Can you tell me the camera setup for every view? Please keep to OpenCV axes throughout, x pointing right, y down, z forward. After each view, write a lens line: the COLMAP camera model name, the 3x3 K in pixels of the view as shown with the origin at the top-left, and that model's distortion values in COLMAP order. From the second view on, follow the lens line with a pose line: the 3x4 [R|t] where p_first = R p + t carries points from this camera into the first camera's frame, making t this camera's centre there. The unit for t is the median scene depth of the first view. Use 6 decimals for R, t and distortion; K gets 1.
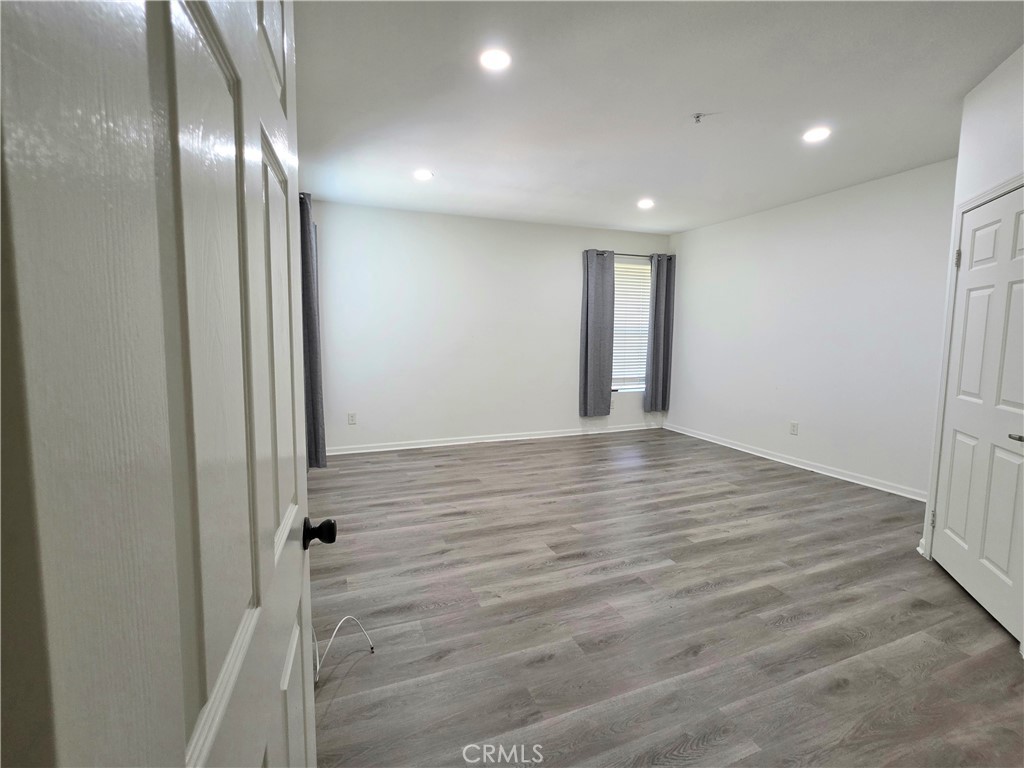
lens RADIAL K [[461.8, 0, 504.8], [0, 461.8, 377.2], [0, 0, 1]] dist [-0.003502, 0.000581]
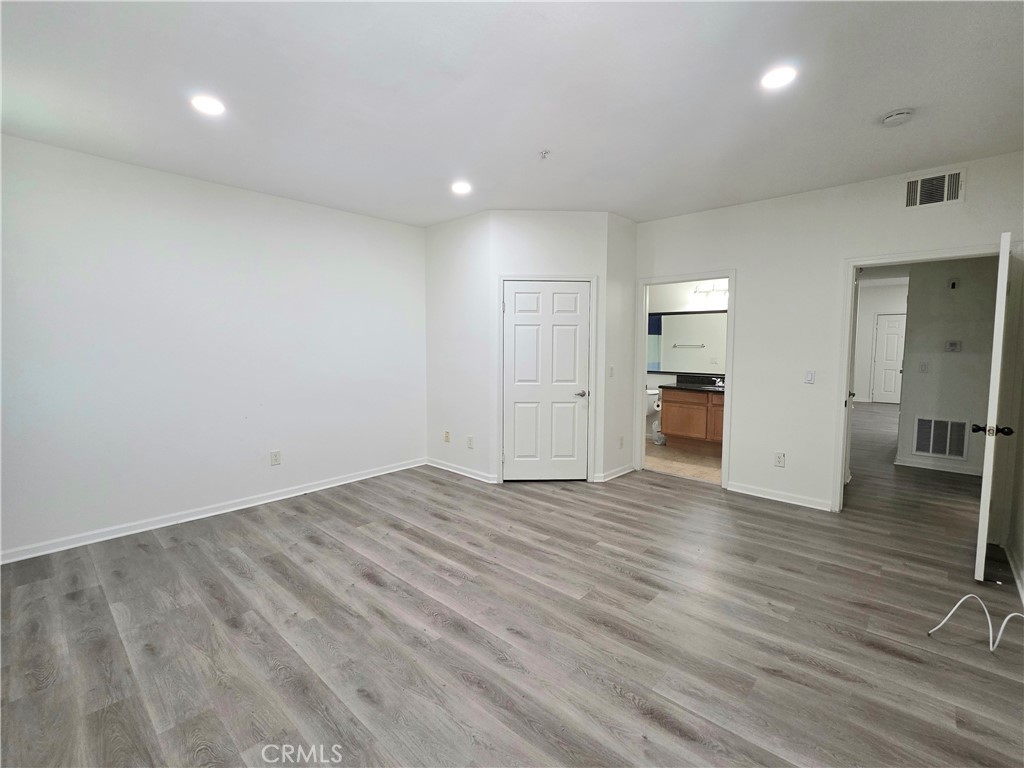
lens RADIAL K [[461.8, 0, 504.8], [0, 461.8, 377.2], [0, 0, 1]] dist [-0.003502, 0.000581]
pose [[-0.439878, -0.074973, 0.894922, -0.493969], [0.078597, 0.989471, 0.121527, -0.166106], [-0.894611, 0.123795, -0.429354, 1.454367]]
